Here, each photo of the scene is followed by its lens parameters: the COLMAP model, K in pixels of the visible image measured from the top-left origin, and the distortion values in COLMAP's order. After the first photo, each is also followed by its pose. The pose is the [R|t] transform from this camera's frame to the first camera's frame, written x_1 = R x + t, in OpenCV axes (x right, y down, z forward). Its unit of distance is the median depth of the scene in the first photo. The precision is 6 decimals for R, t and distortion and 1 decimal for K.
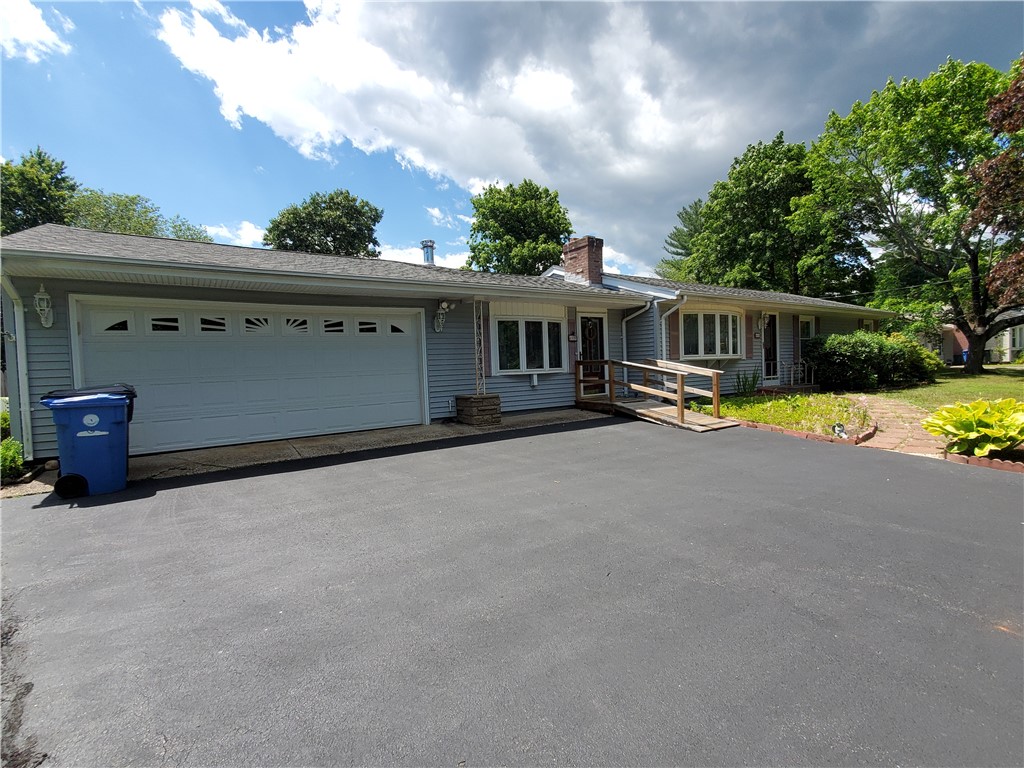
lens RADIAL K [[468.2, 0, 512.0], [0, 468.2, 384.0], [0, 0, 1]] dist [-0.002624, -0.000348]
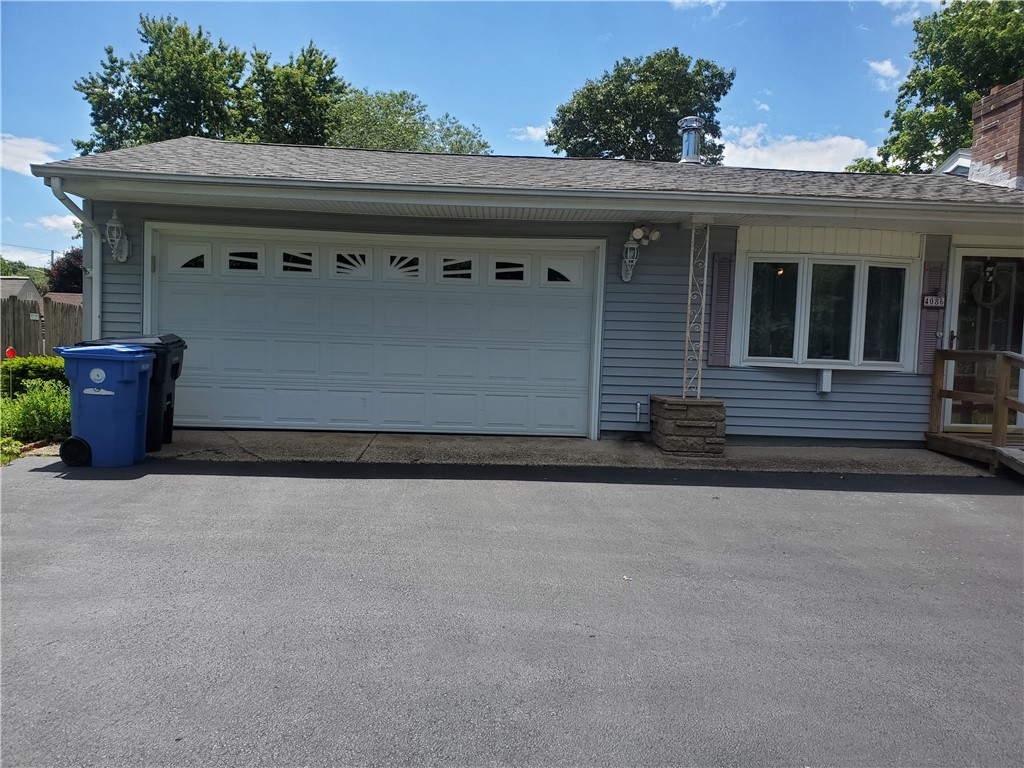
lens RADIAL K [[774.6, 0, 512.0], [0, 774.6, 384.0], [0, 0, 1]] dist [0.065748, -0.063239]
pose [[0.842780, 0.094466, -0.529905, 0.217241], [-0.084538, 0.995491, 0.043014, -0.013871], [0.531579, 0.008546, 0.846966, 0.110234]]
